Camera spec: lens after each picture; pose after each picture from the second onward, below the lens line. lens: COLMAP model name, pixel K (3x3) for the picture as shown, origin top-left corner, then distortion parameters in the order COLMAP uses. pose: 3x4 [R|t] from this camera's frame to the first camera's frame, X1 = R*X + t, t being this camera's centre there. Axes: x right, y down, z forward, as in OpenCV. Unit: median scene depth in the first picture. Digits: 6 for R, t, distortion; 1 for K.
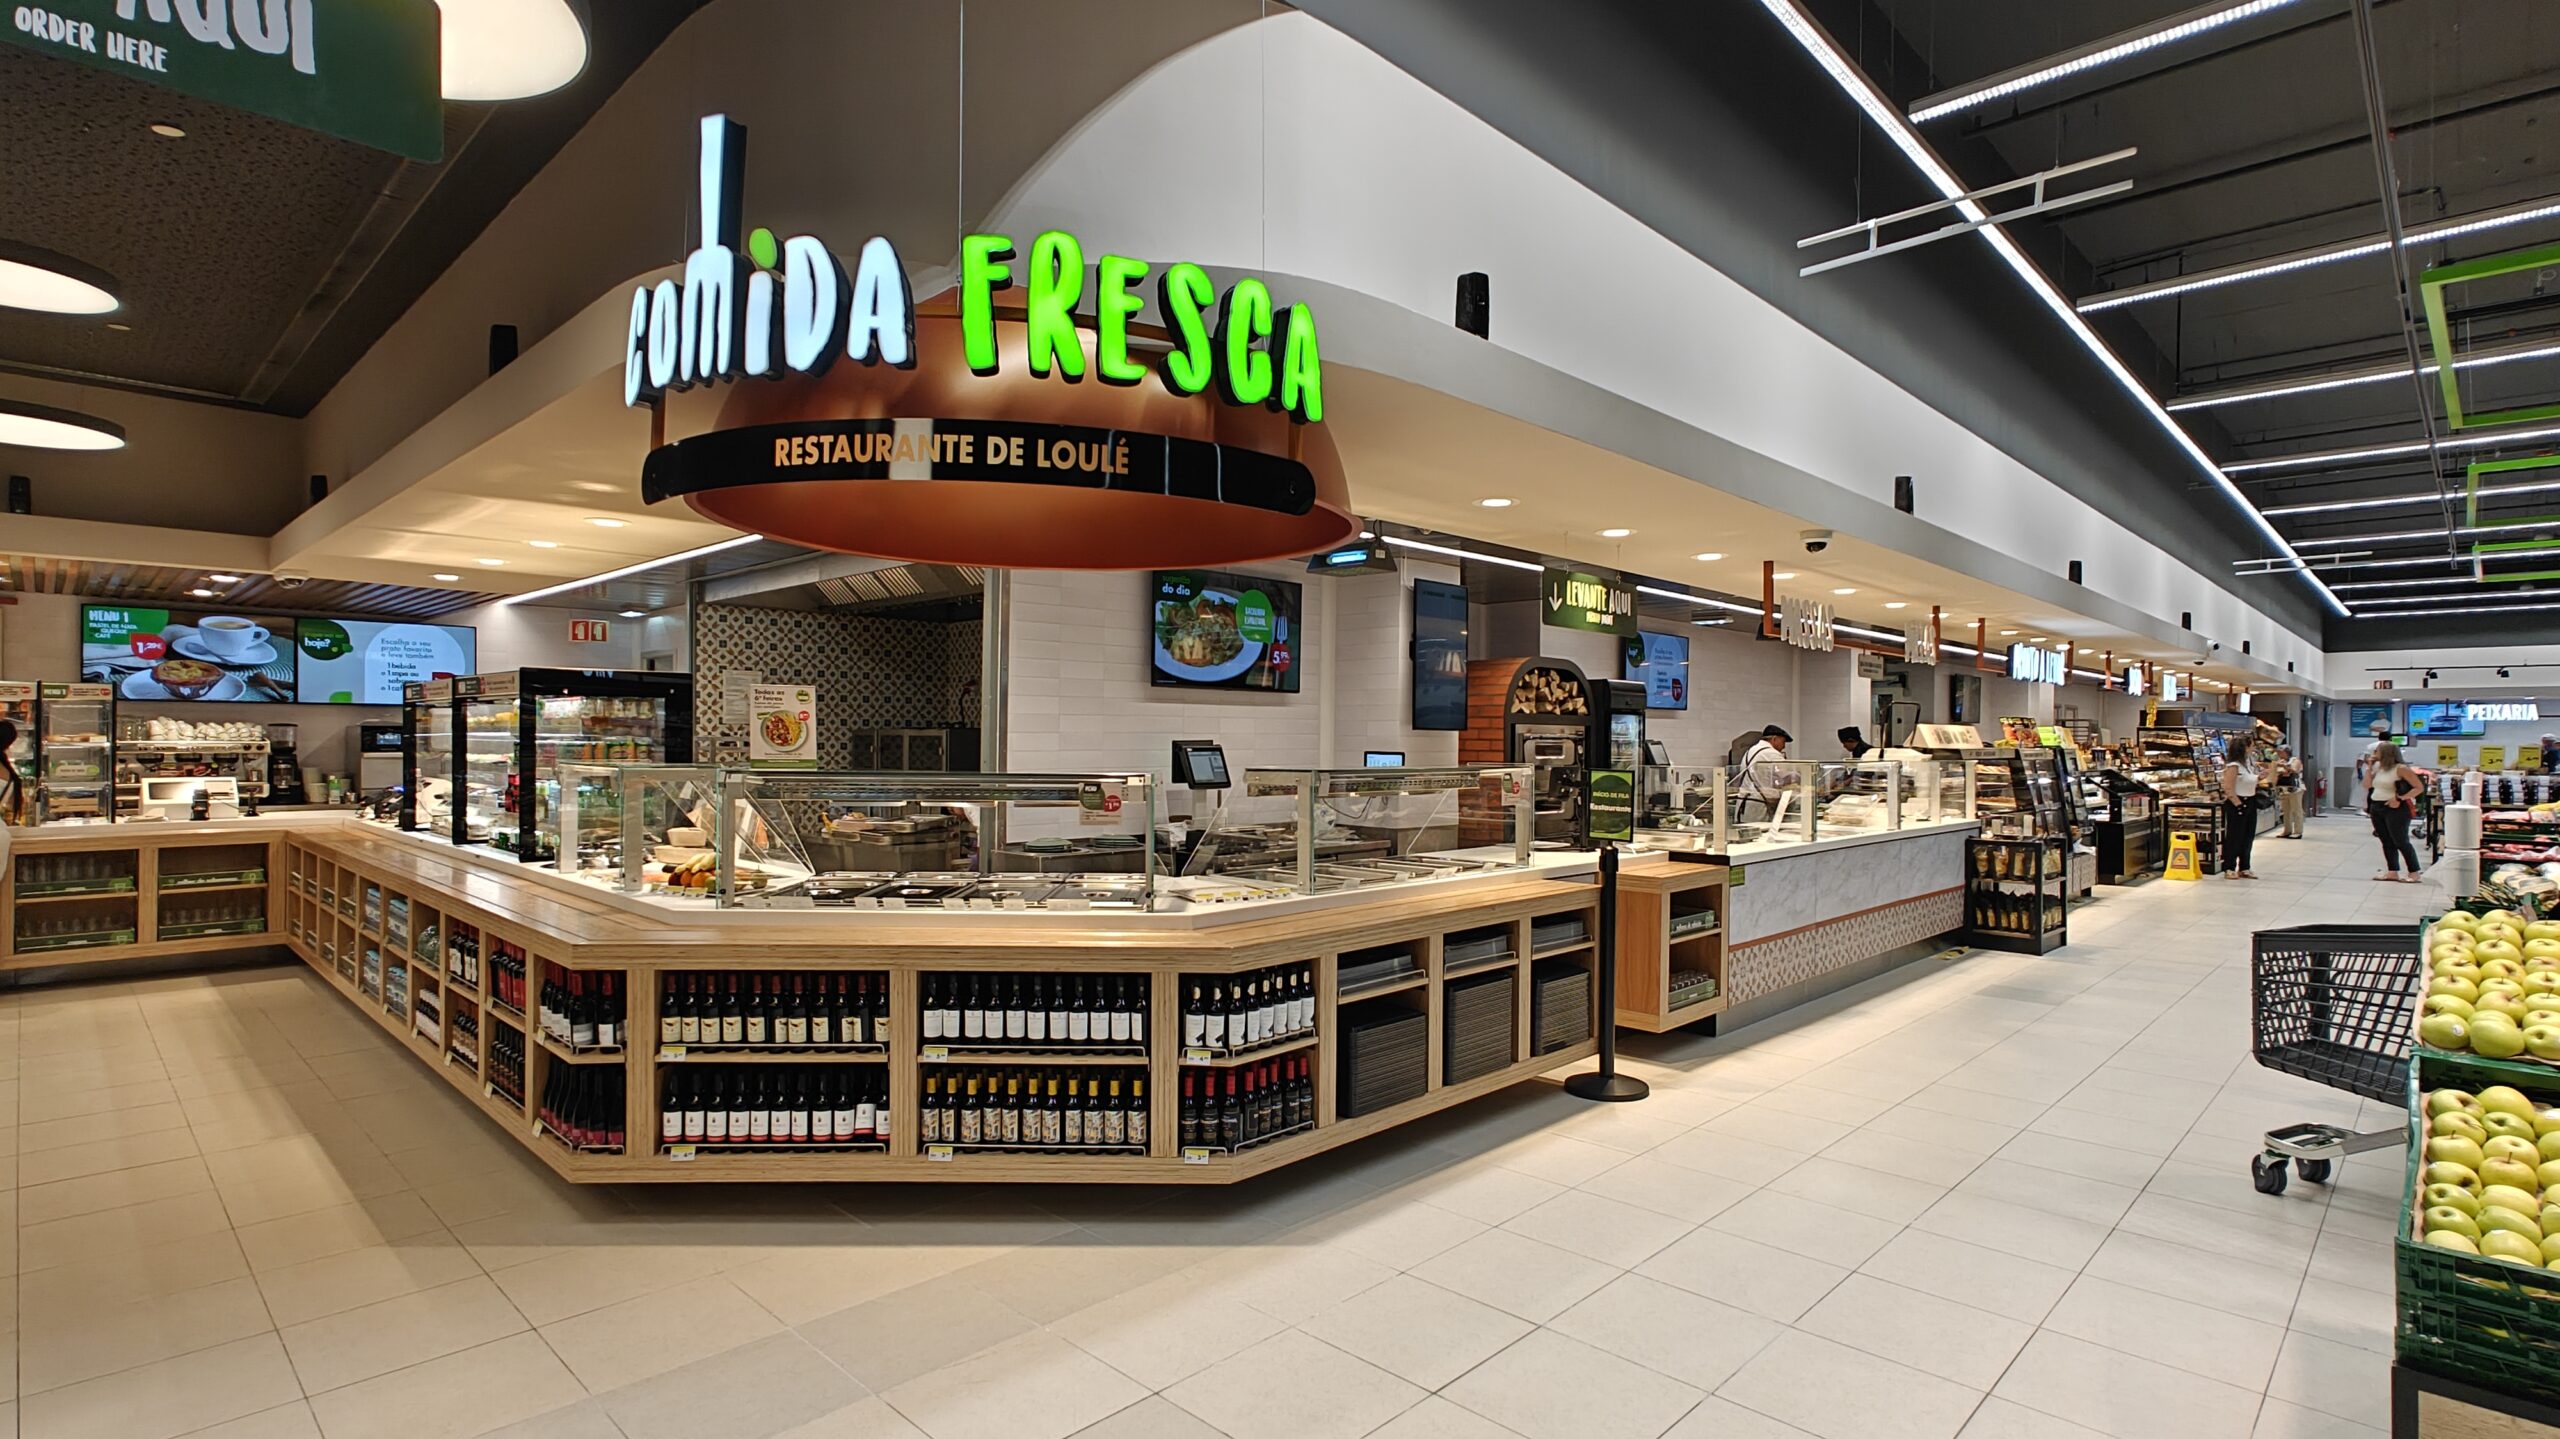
lens RADIAL K [[1222.1, 0, 1280.0], [0, 1222.1, 719.5], [0, 0, 1]] dist [-0.000182, -0.000041]
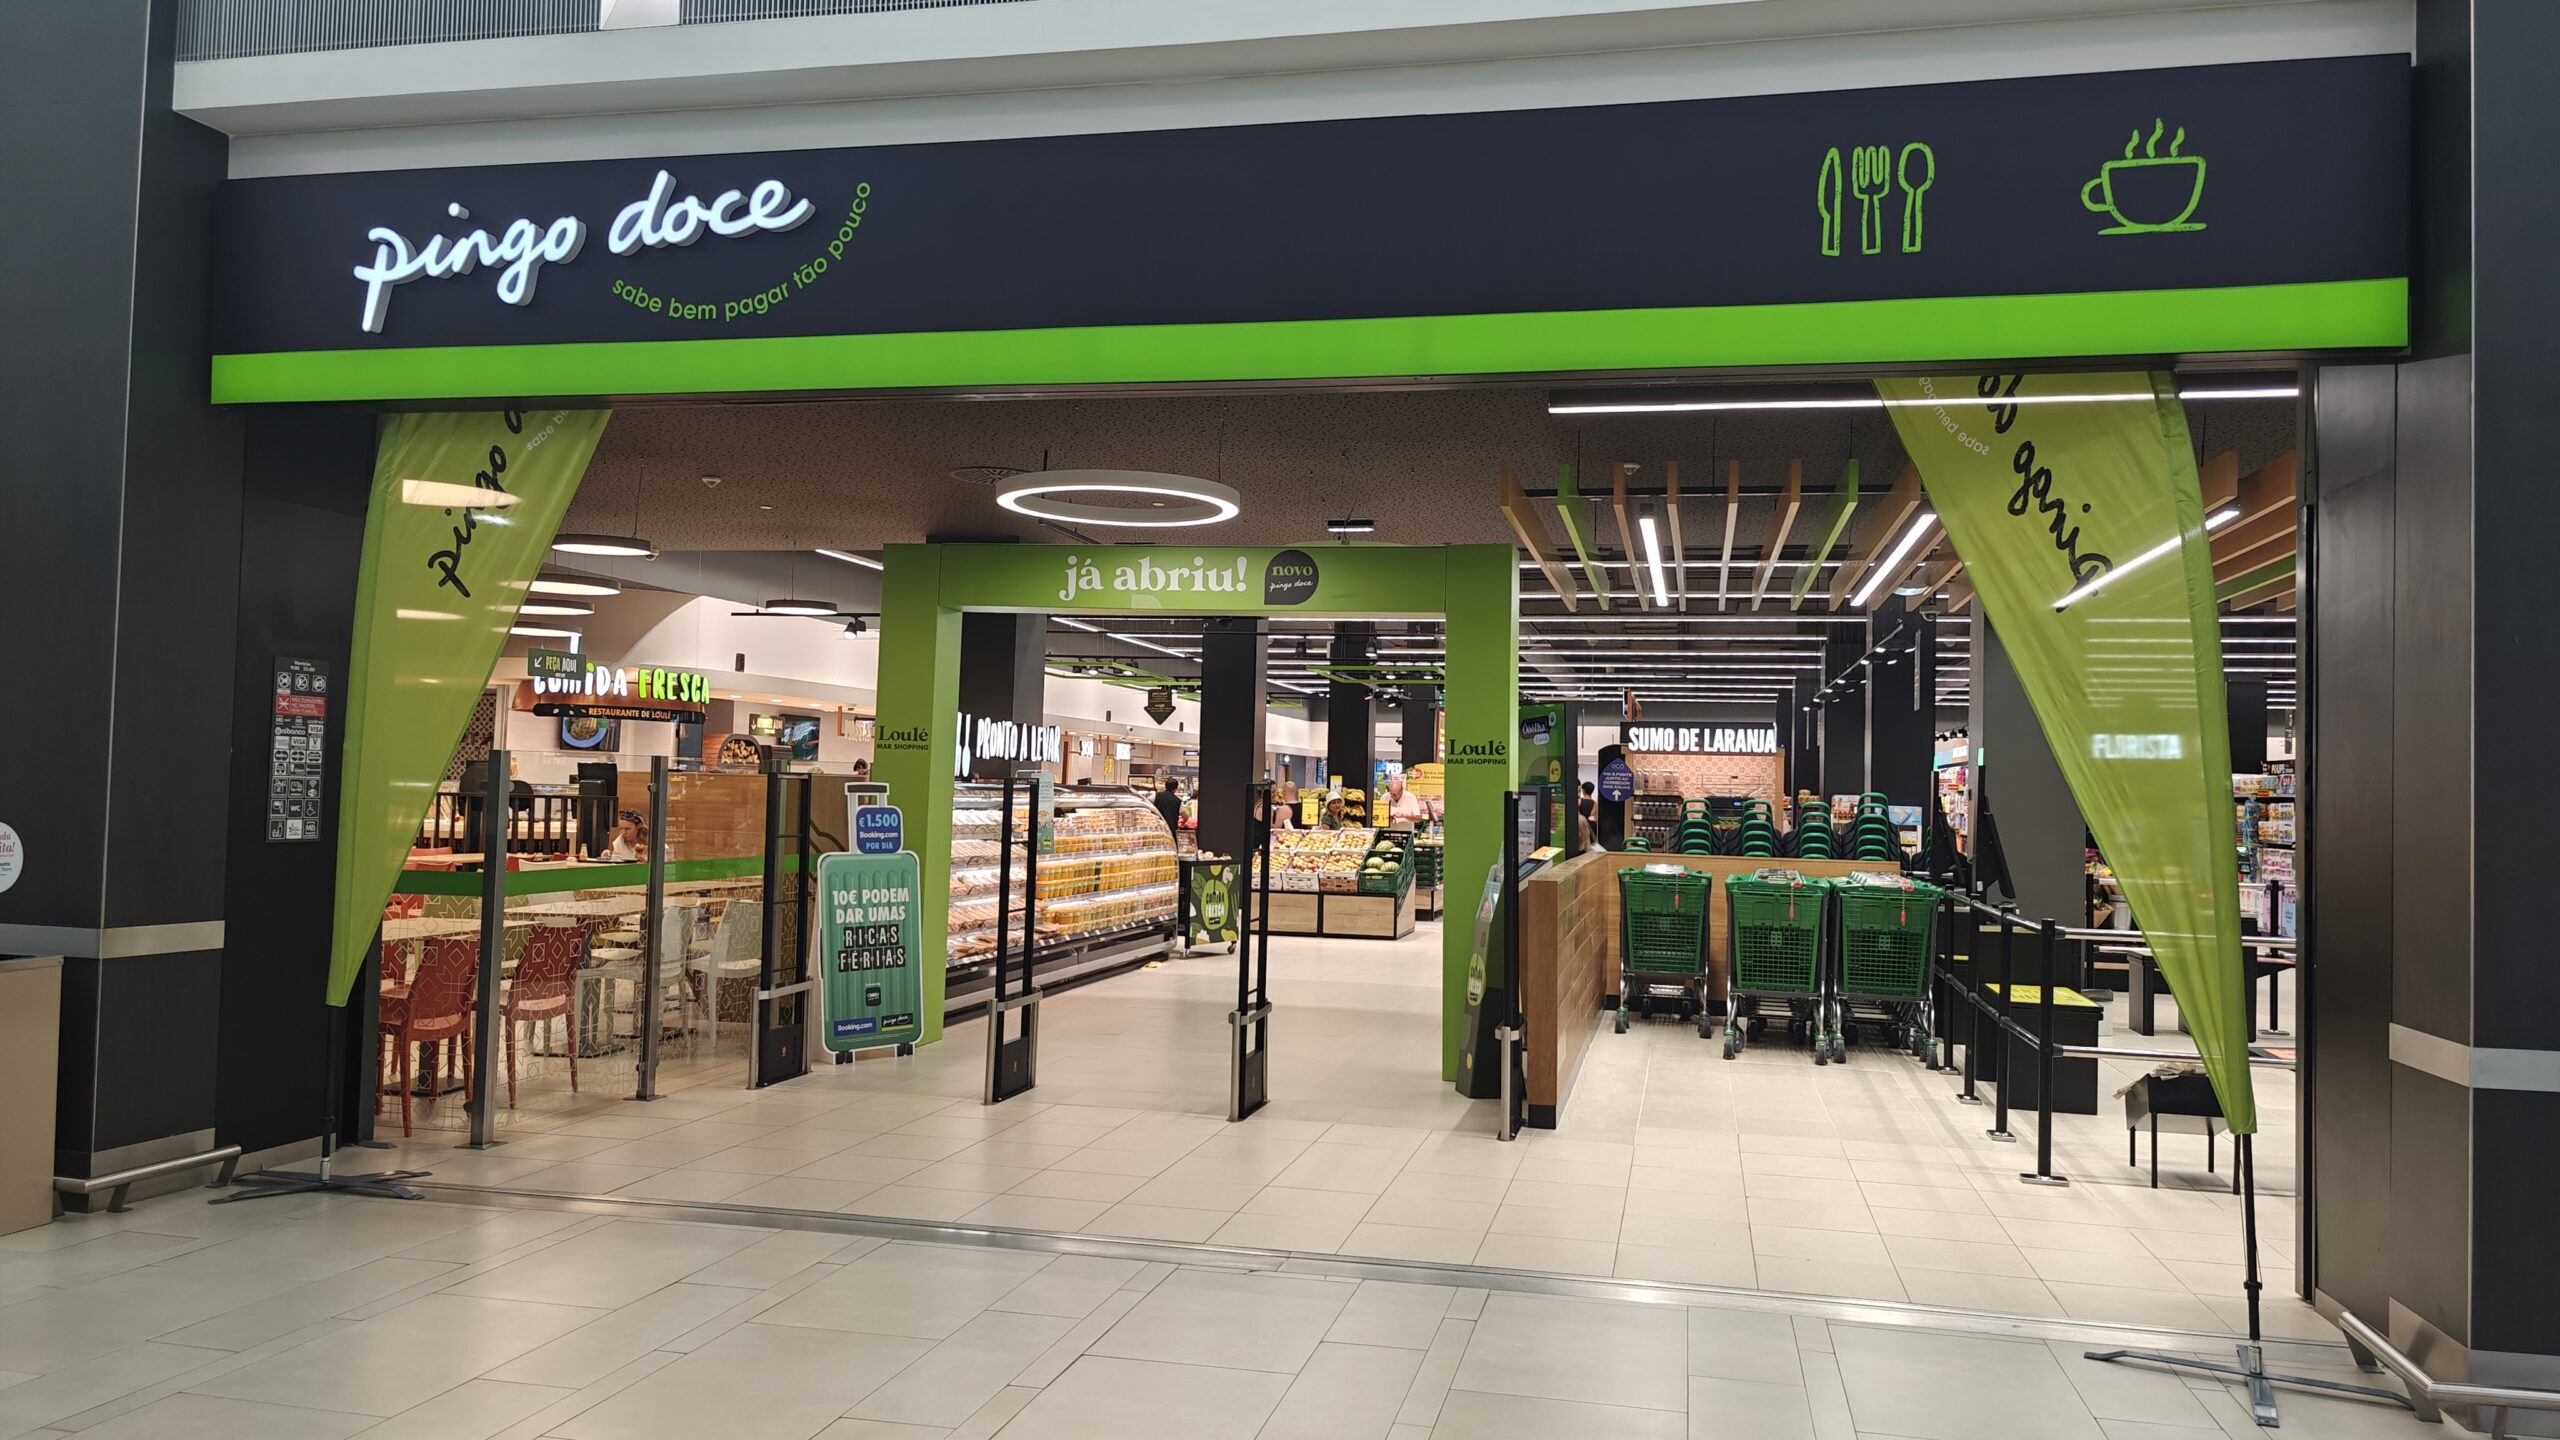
lens RADIAL K [[1771.9, 0, 1280.0], [0, 1771.9, 720.0], [0, 0, 1]] dist [-0.061439, 0.289479]
pose [[0.852880, 0.037108, 0.520787, -1.507922], [-0.029664, 0.999304, -0.022624, -0.105277], [-0.521264, 0.003847, 0.853387, -5.433194]]
